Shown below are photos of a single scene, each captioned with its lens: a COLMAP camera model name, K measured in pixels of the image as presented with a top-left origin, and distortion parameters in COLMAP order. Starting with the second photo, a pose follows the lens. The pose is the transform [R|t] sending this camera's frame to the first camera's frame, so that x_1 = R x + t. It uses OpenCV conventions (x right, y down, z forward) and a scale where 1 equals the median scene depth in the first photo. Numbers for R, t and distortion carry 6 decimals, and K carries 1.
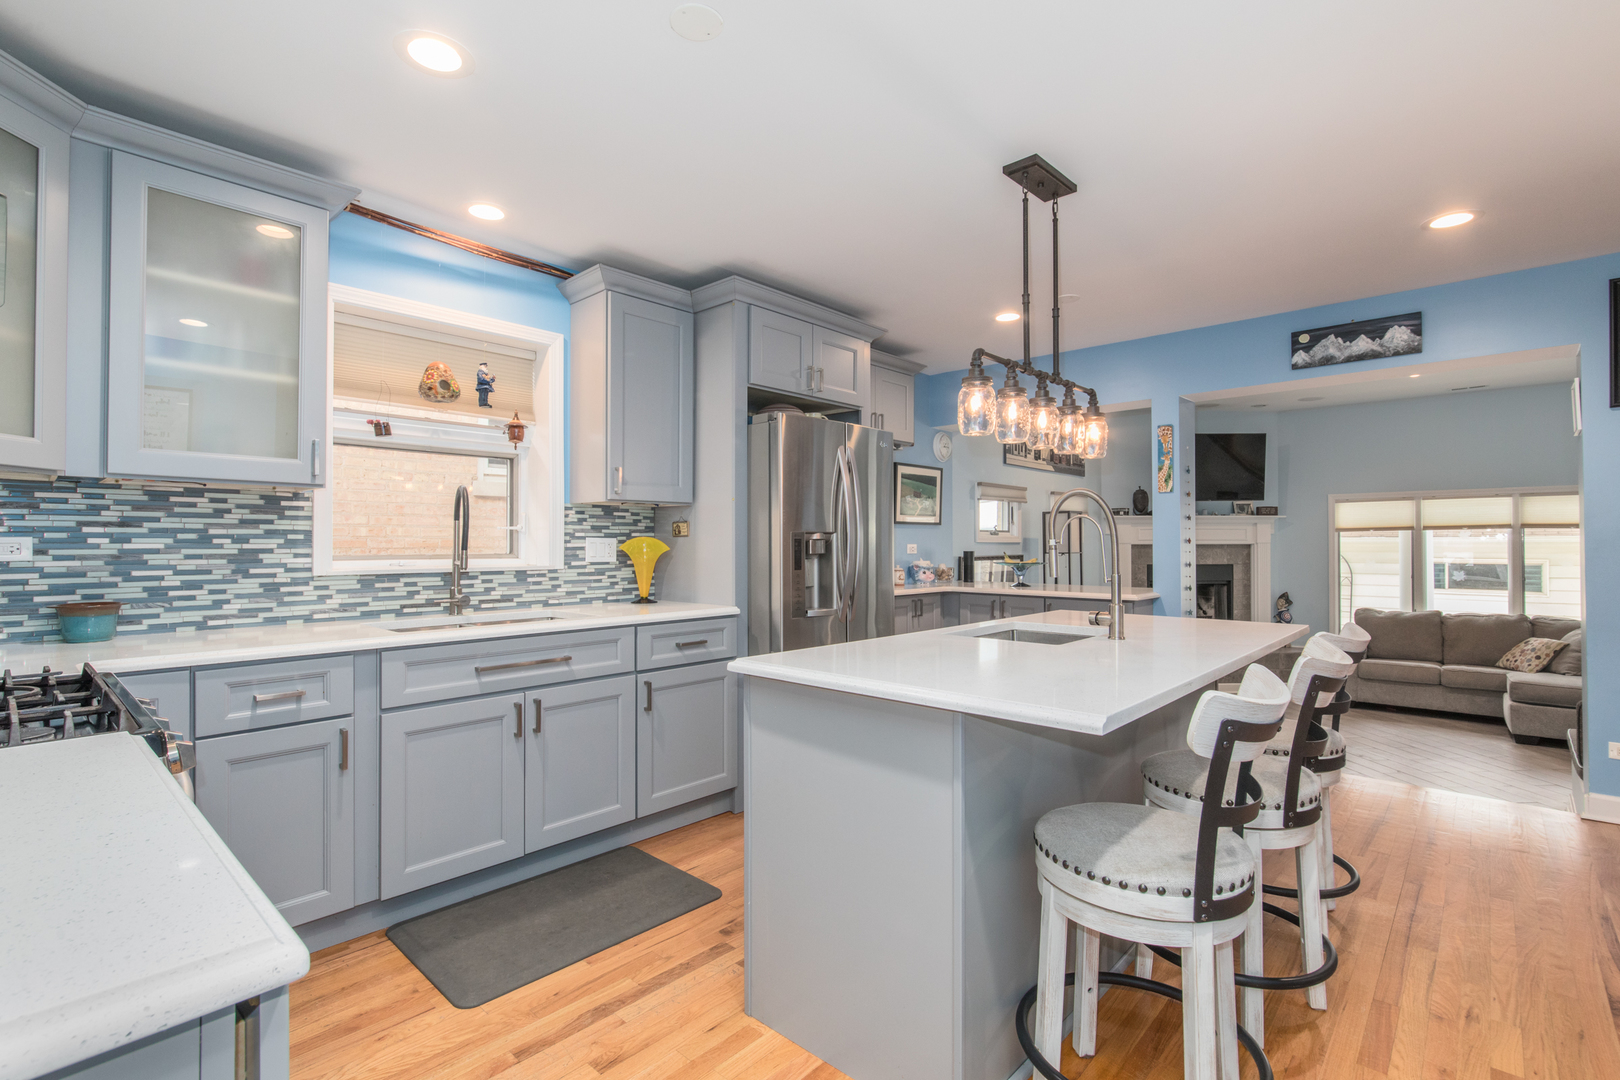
lens RADIAL K [[773.4, 0, 828.0], [0, 773.4, 537.7], [0, 0, 1]] dist [0.009609, -0.001403]
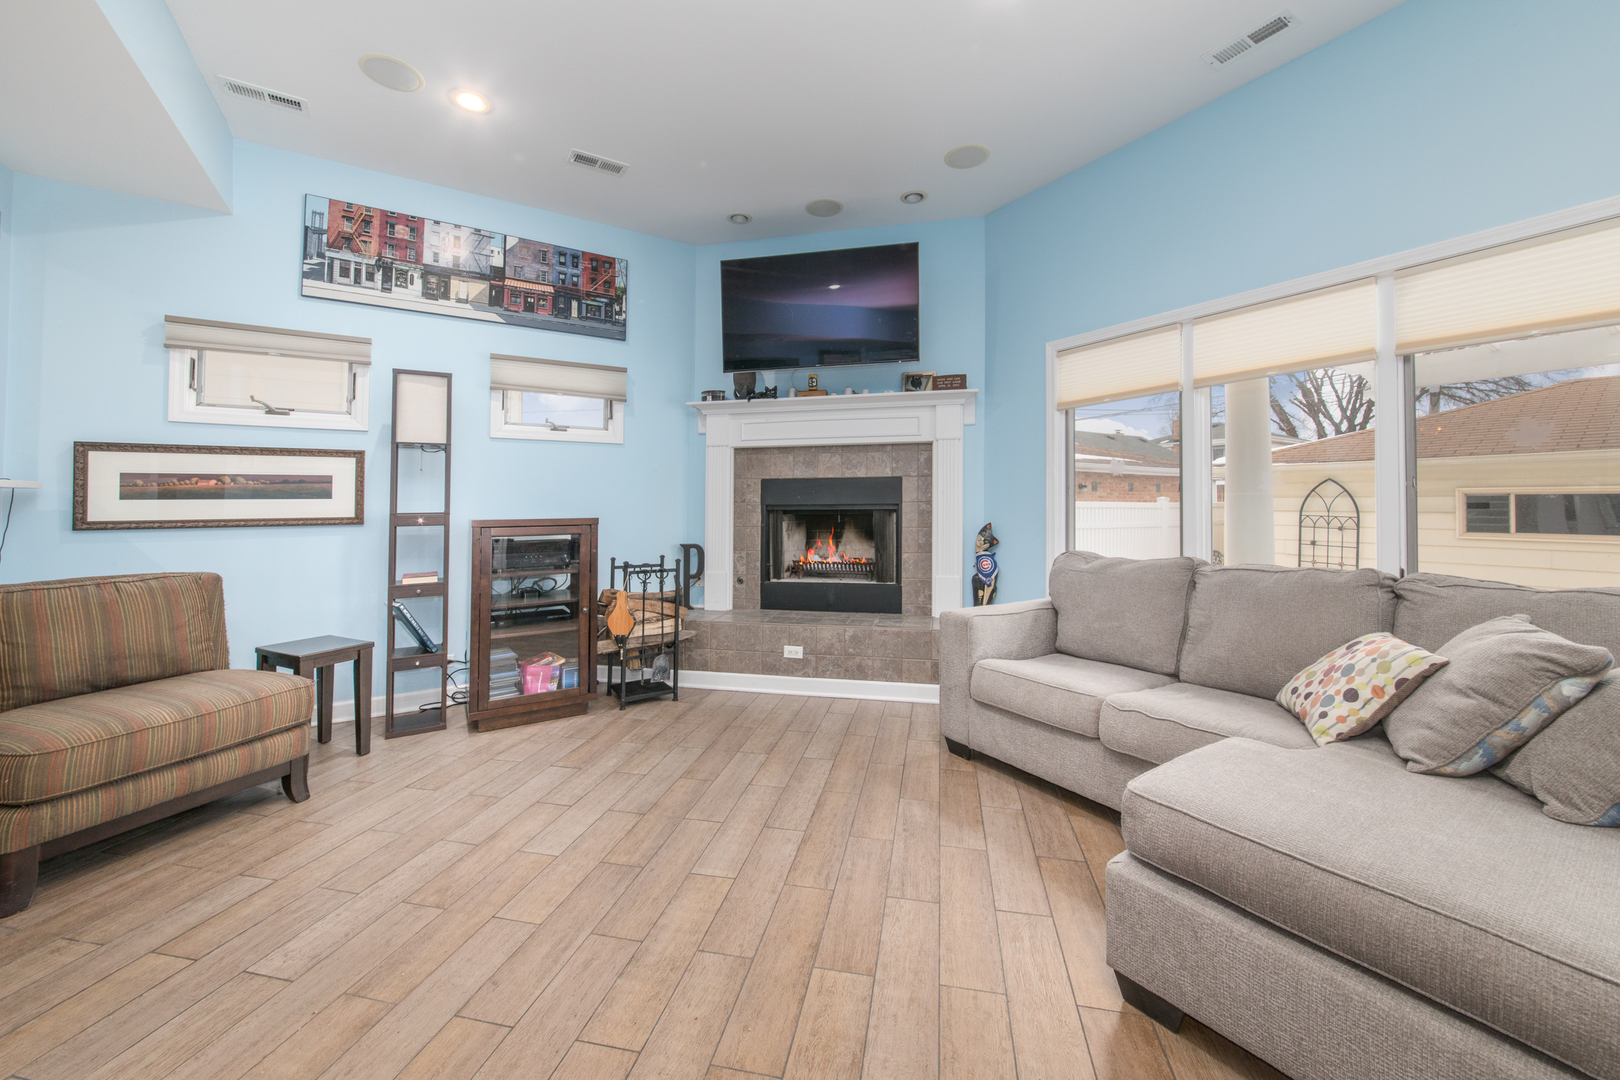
lens RADIAL K [[615.6, 0, 818.6], [0, 615.6, 497.9], [0, 0, 1]] dist [0.001043, 0.000222]
pose [[0.952956, -0.005385, -0.303061, 0.343572], [0.004457, 0.999983, -0.003753, 0.029733], [0.303076, 0.002226, 0.952964, 0.298292]]
